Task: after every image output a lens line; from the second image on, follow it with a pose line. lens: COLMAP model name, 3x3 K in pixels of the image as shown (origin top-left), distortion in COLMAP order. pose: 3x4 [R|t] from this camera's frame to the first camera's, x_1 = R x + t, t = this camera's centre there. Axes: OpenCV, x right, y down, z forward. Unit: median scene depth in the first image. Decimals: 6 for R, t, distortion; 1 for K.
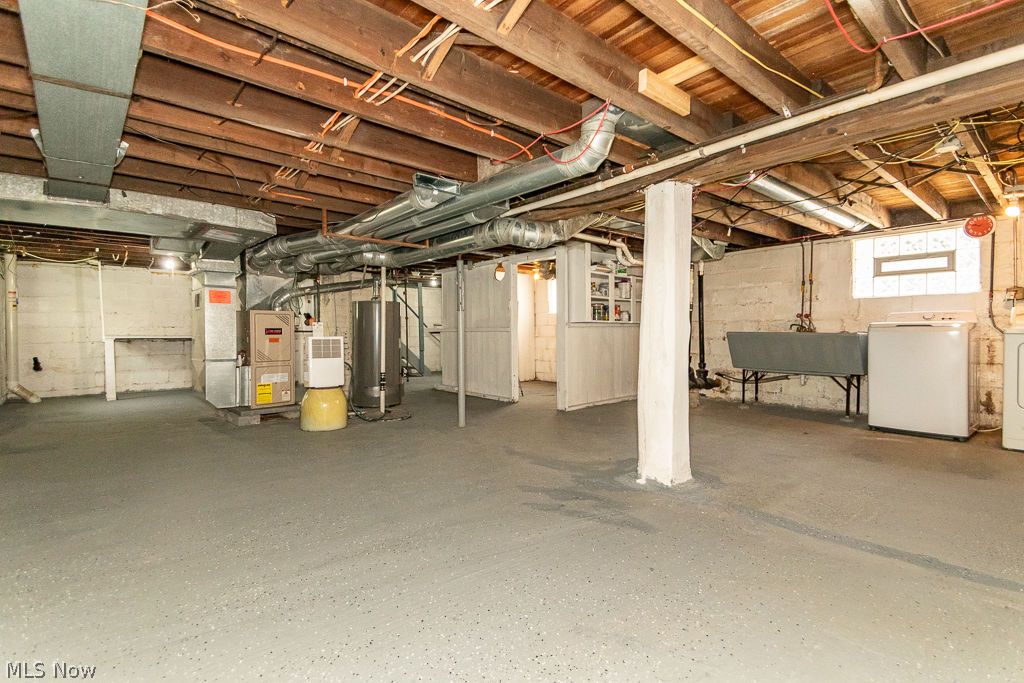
lens RADIAL K [[472.2, 0, 511.0], [0, 472.2, 340.1], [0, 0, 1]] dist [0.045112, -0.007767]
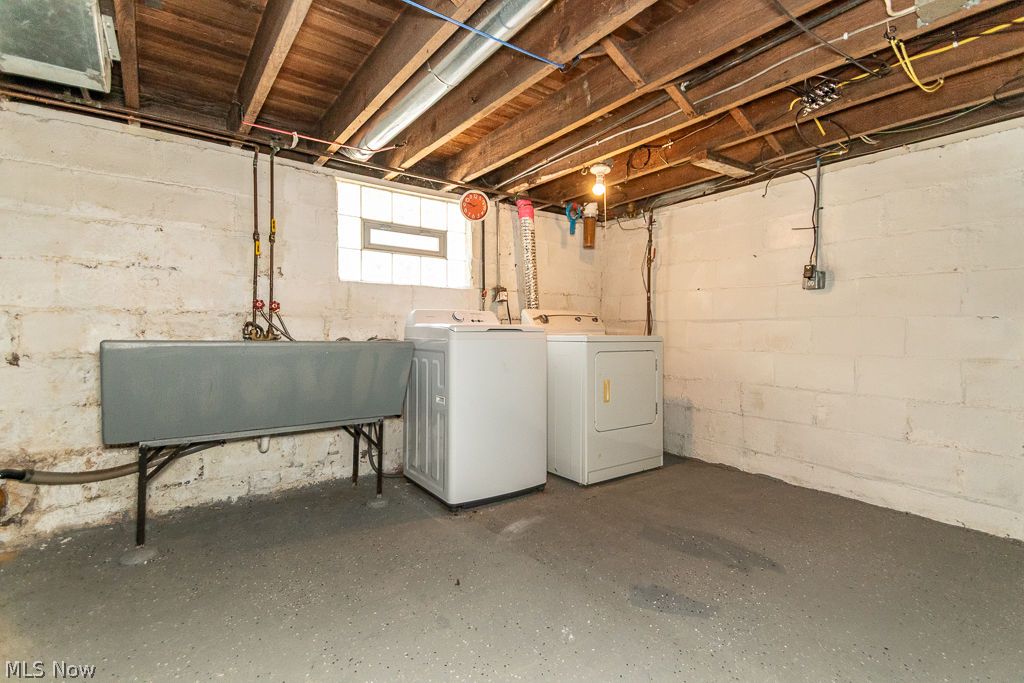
lens RADIAL K [[472.2, 0, 510.0], [0, 472.2, 337.4], [0, 0, 1]] dist [0.045112, -0.007767]
pose [[0.072116, -0.004139, 0.997388, 0.162257], [0.013456, 0.999904, 0.003177, -0.018125], [-0.997305, 0.013192, 0.072165, 0.763383]]
